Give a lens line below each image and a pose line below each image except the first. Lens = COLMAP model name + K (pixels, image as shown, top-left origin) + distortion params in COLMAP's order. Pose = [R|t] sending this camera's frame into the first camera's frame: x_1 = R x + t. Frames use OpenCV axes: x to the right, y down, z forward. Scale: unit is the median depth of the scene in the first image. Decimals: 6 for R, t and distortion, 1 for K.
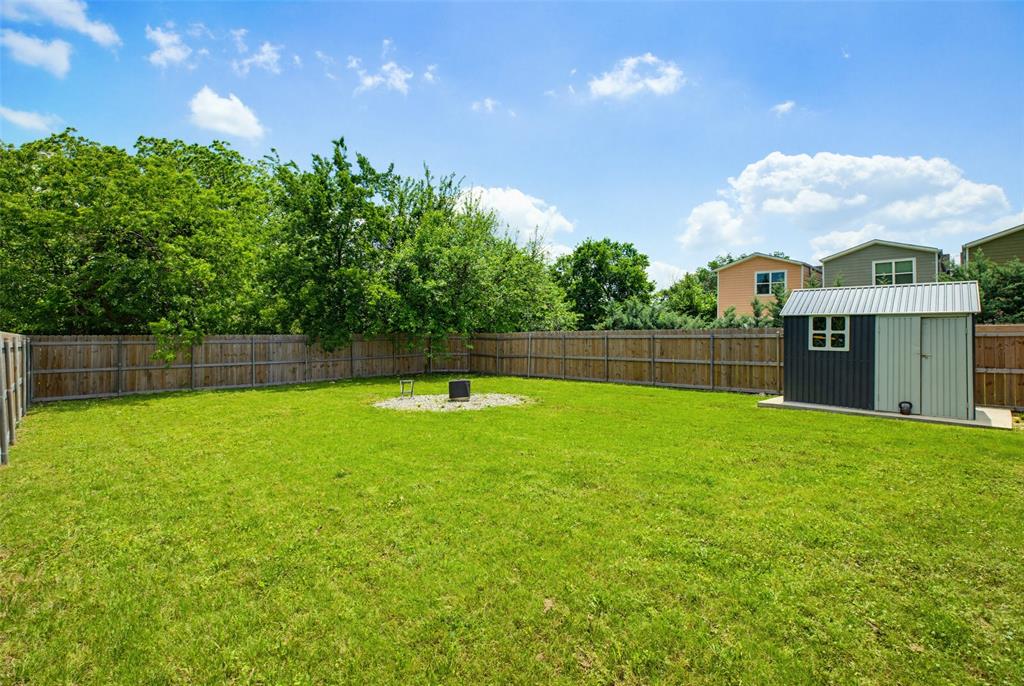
lens RADIAL K [[476.9, 0, 511.2], [0, 476.9, 342.6], [0, 0, 1]] dist [-0.013592, 0.002137]
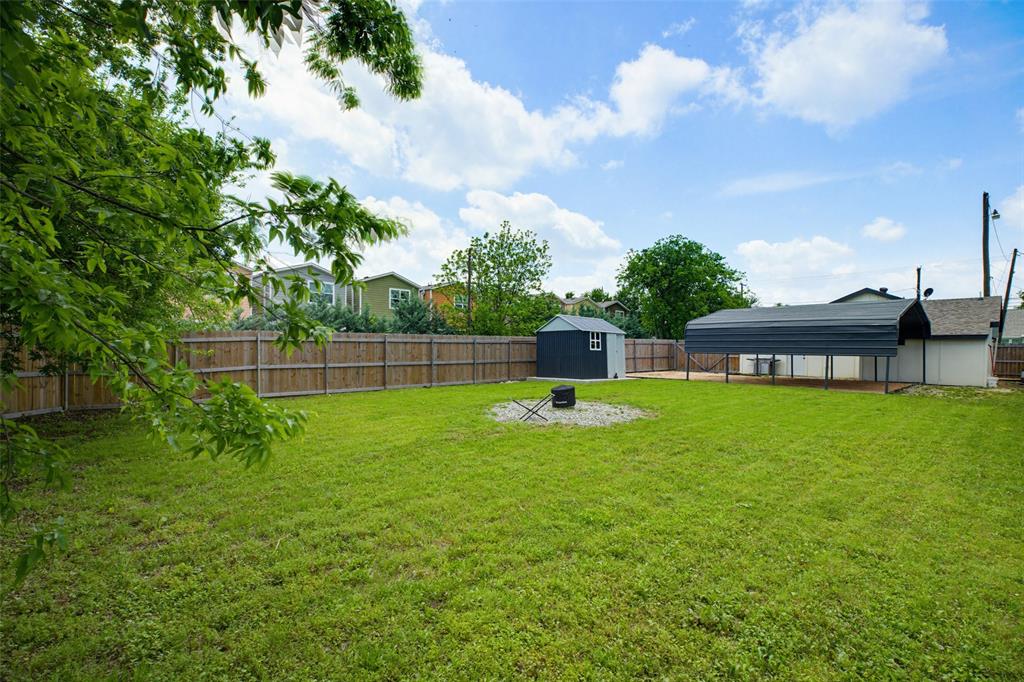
lens RADIAL K [[476.9, 0, 511.2], [0, 476.9, 344.7], [0, 0, 1]] dist [-0.013592, 0.002137]
pose [[0.057783, 0.011165, 0.998267, -1.016245], [0.005885, 0.999916, -0.011524, 0.011957], [-0.998312, 0.006541, 0.057713, 1.020494]]
